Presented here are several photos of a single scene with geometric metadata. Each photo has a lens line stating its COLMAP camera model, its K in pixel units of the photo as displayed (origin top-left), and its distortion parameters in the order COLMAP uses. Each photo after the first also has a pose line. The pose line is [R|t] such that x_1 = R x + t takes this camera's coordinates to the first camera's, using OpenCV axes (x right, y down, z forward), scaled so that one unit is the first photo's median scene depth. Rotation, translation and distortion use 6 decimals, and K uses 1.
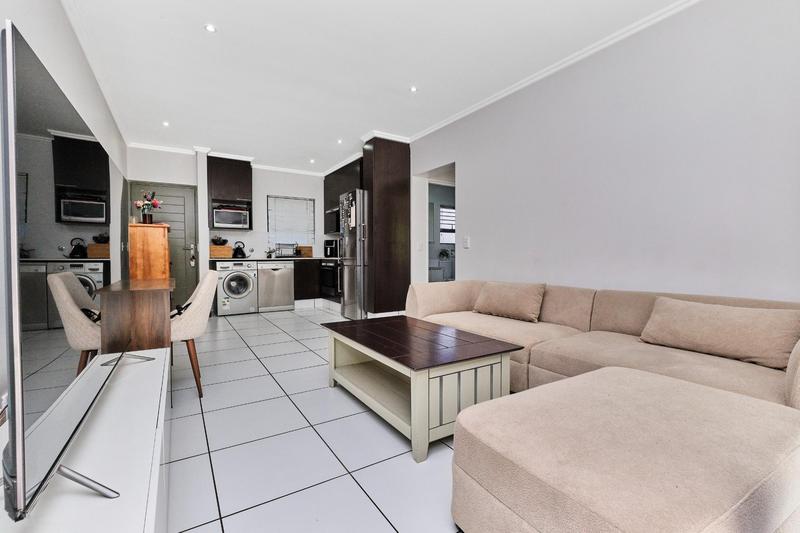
lens RADIAL K [[348.5, 0, 400.0], [0, 348.5, 266.5], [0, 0, 1]] dist [-0.009374, -0.000190]
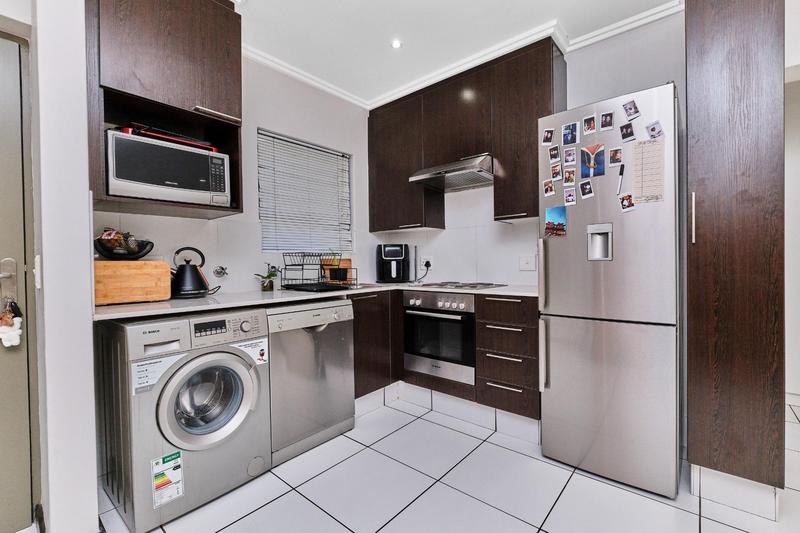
lens RADIAL K [[348.5, 0, 400.0], [0, 348.5, 266.5], [0, 0, 1]] dist [-0.009374, -0.000190]
pose [[0.956869, -0.013673, 0.290197, -0.376024], [0.018766, 0.999715, -0.014776, -0.045669], [-0.289913, 0.019584, 0.956853, 0.641169]]
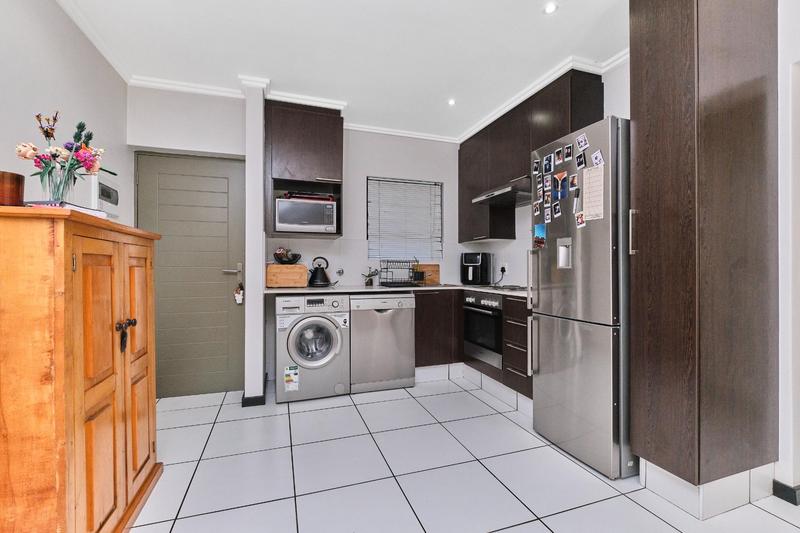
lens RADIAL K [[348.5, 0, 400.0], [0, 348.5, 266.5], [0, 0, 1]] dist [-0.009374, -0.000190]
pose [[0.972698, 0.003101, -0.232052, -0.210755], [-0.010095, 0.999530, -0.028958, -0.042317], [0.231853, 0.030510, 0.972272, 0.494849]]
